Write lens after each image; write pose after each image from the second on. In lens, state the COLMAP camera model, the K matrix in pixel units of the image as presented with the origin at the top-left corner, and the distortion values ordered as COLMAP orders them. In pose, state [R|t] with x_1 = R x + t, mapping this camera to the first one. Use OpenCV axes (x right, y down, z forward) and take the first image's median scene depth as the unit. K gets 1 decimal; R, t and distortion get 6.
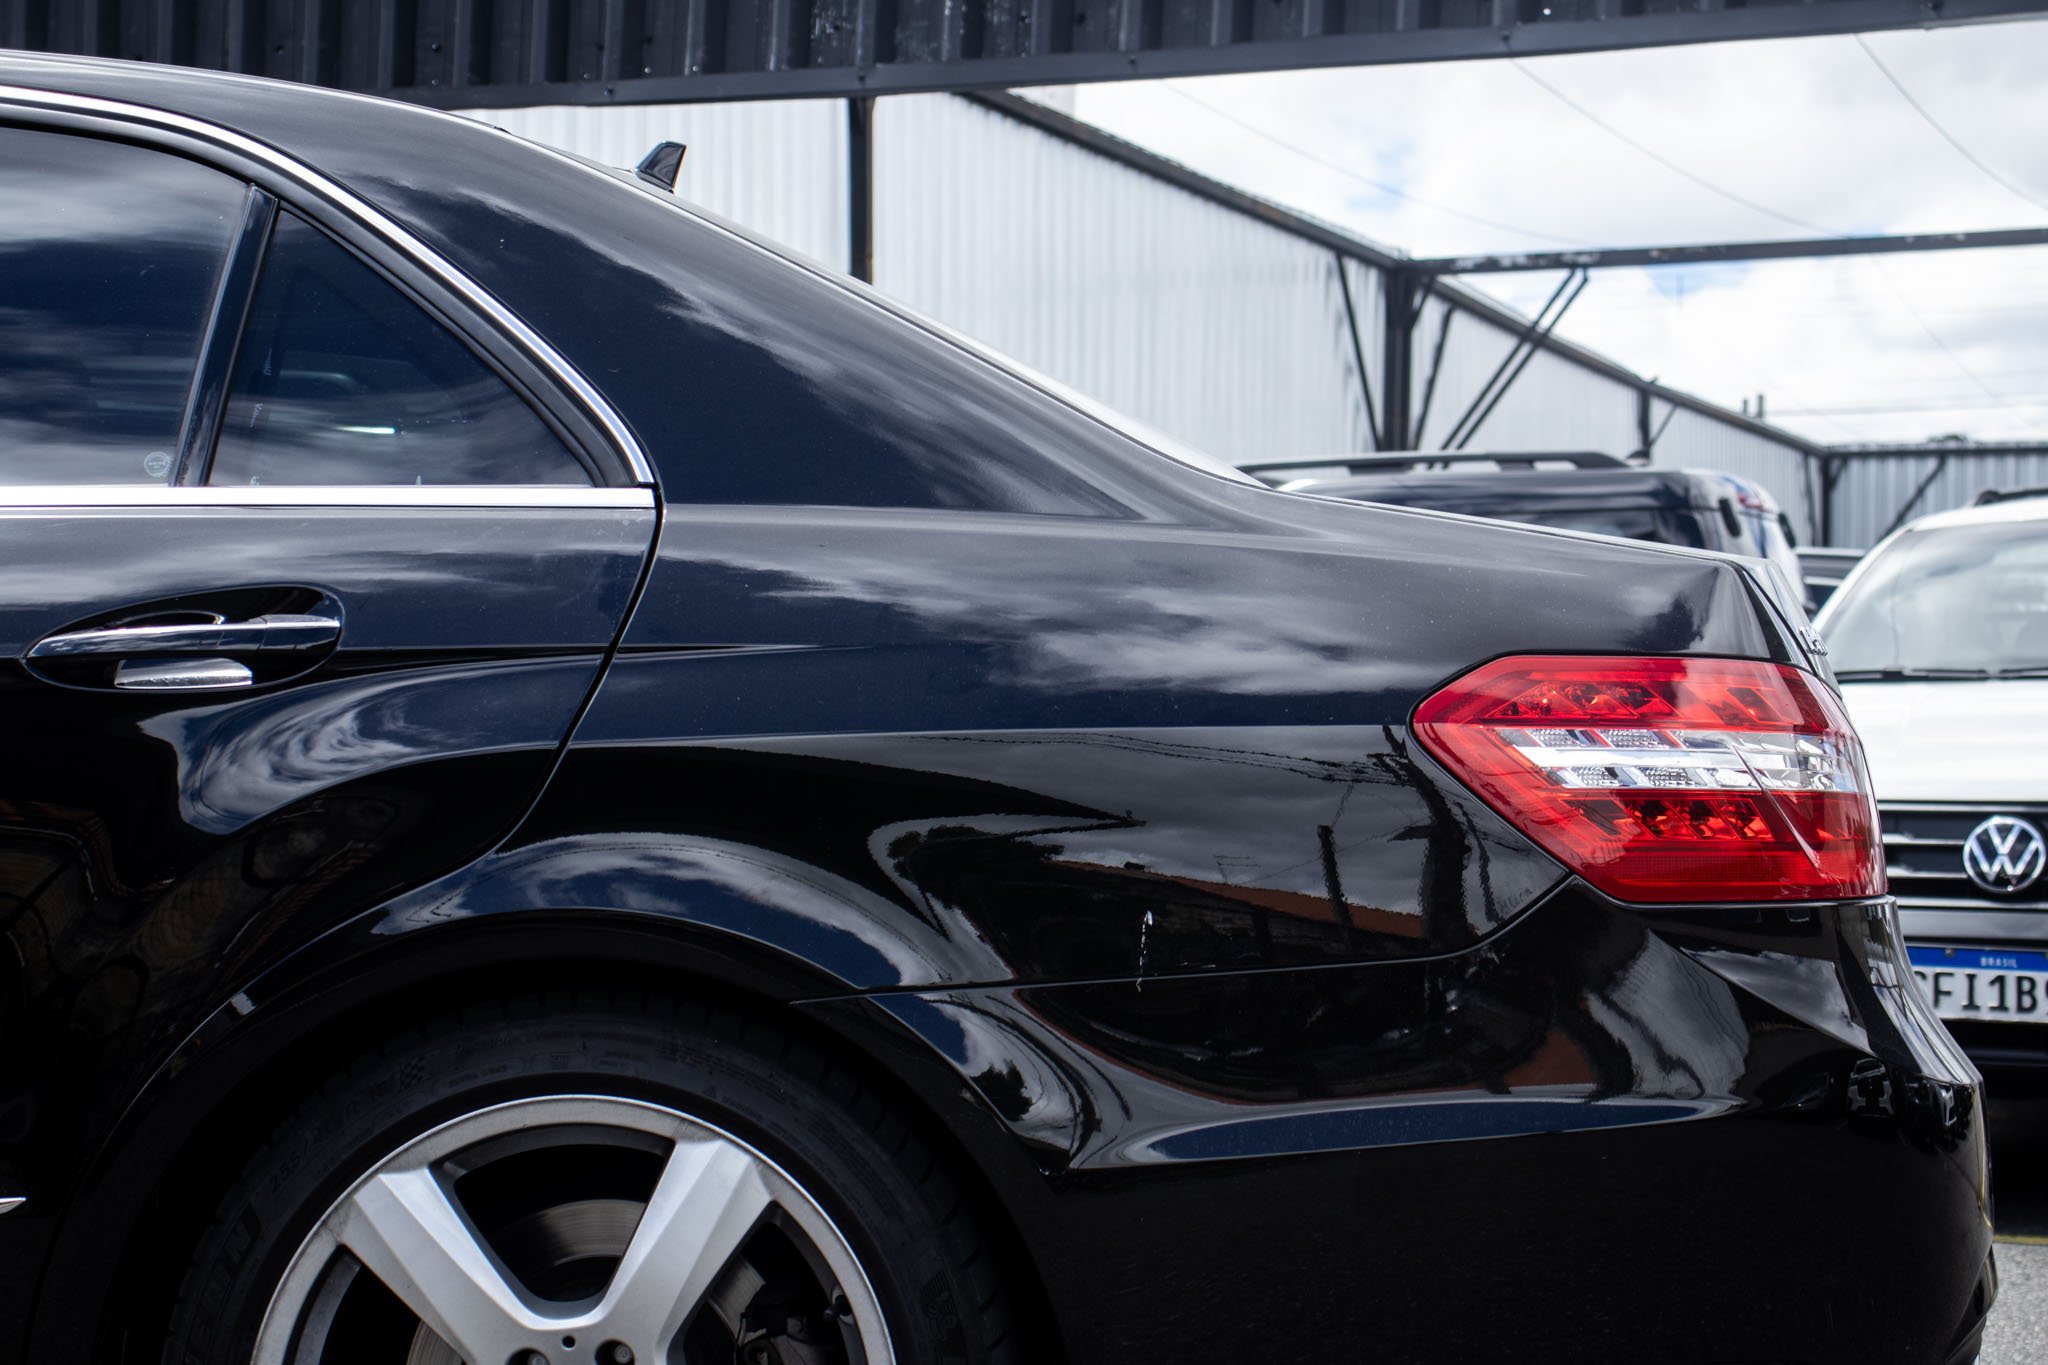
lens RADIAL K [[3551.6, 0, 1024.0], [0, 3551.6, 682.5], [0, 0, 1]] dist [0.238629, -0.044830]
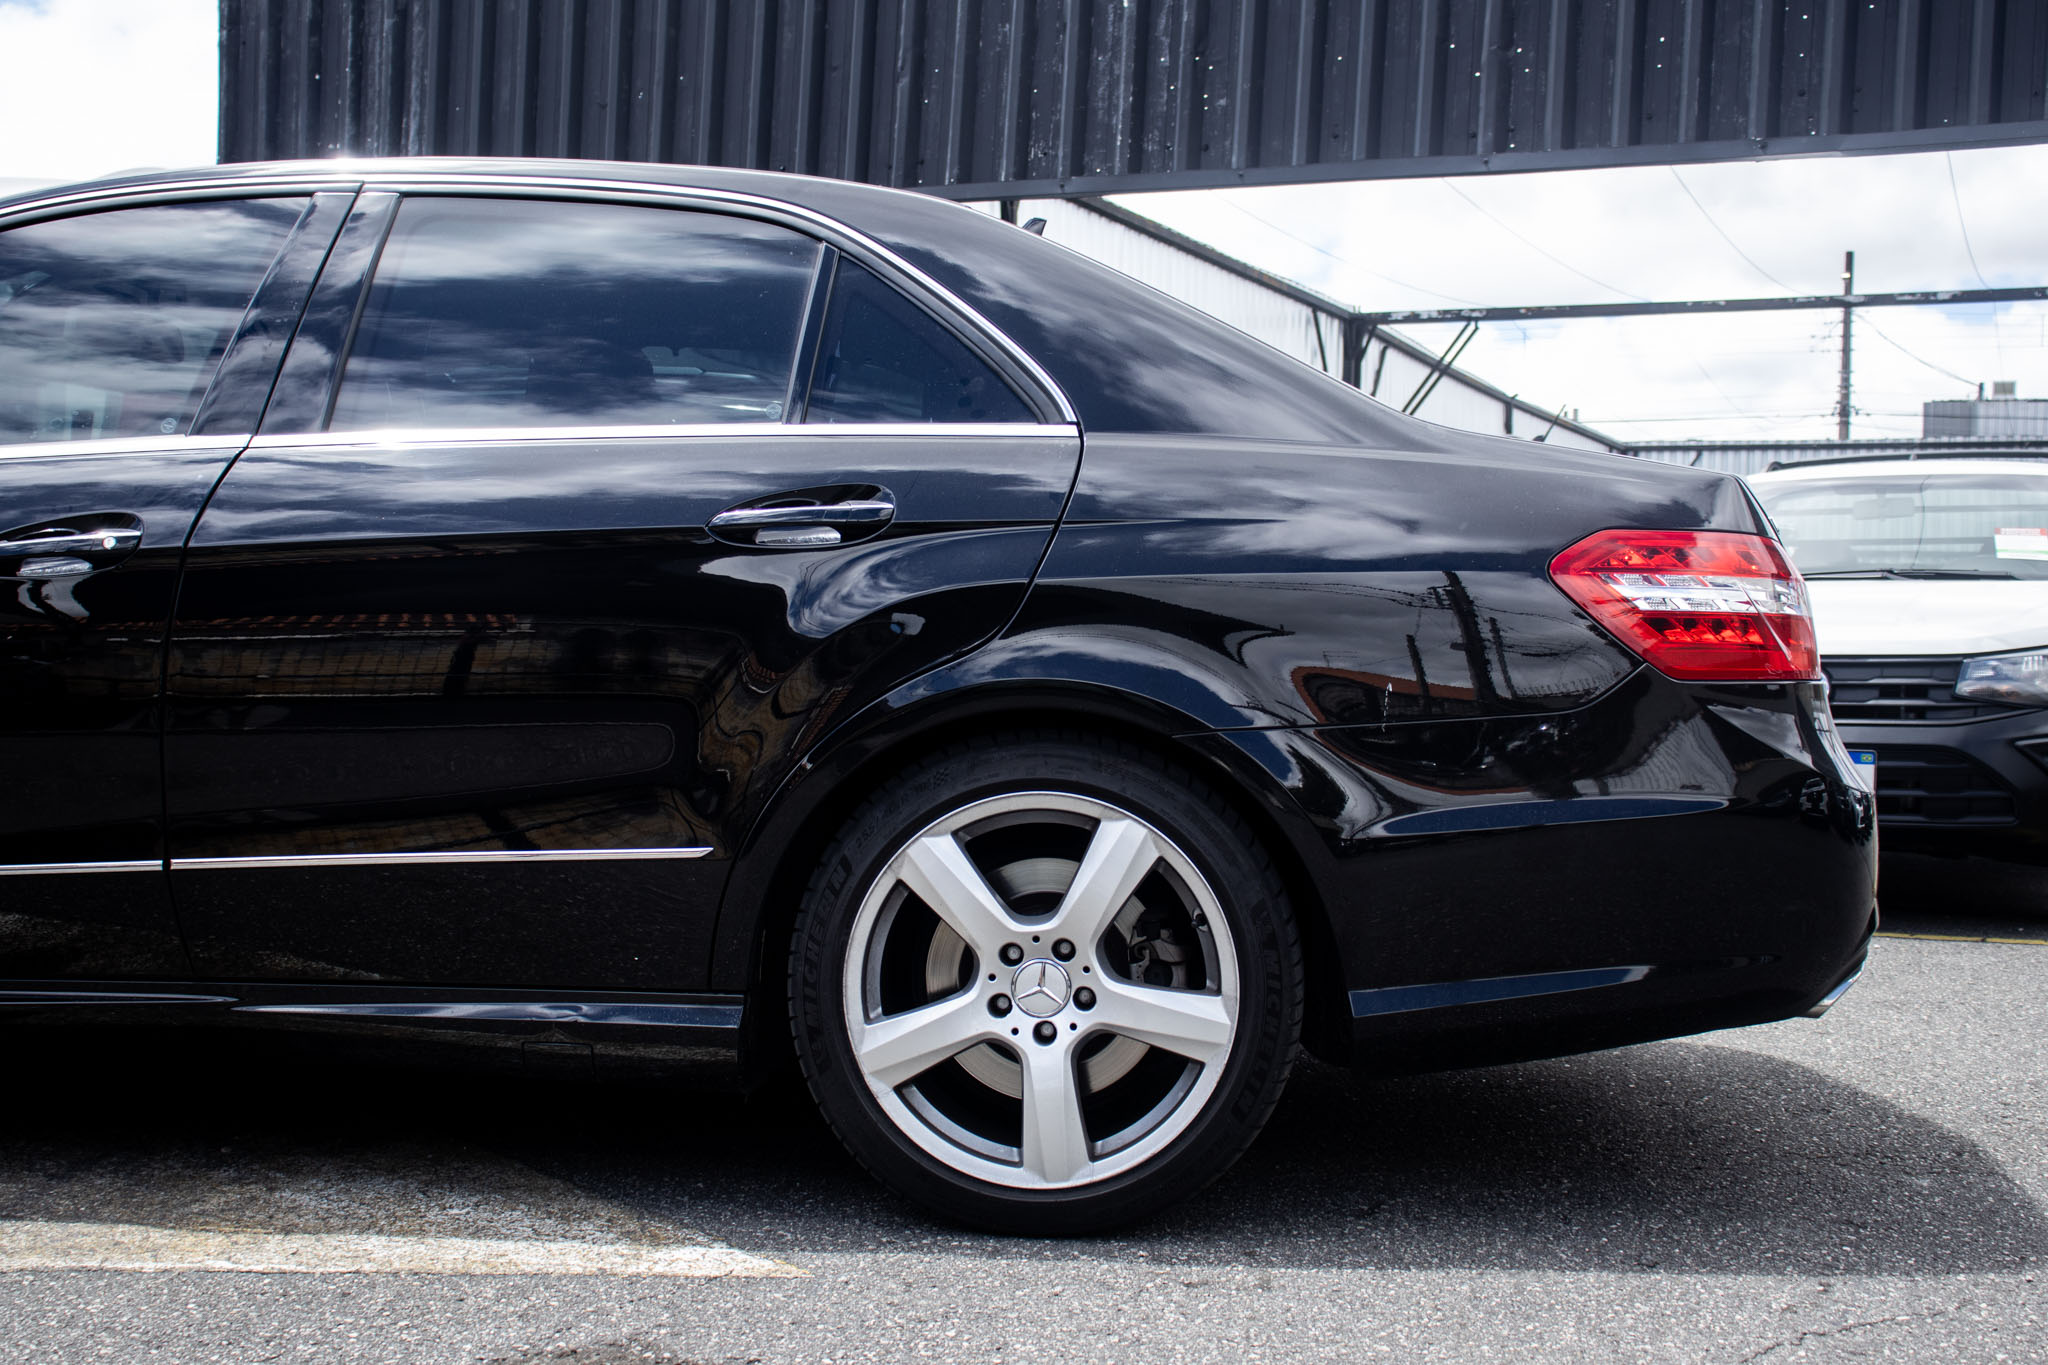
lens RADIAL K [[2410.1, 0, 1024.0], [0, 2410.1, 682.5], [0, 0, 1]] dist [-0.018078, 0.016459]
pose [[0.999896, 0.005211, -0.013412, -0.111175], [-0.004779, 0.999474, 0.032081, 0.027586], [0.013572, -0.032014, 0.999395, -0.103218]]
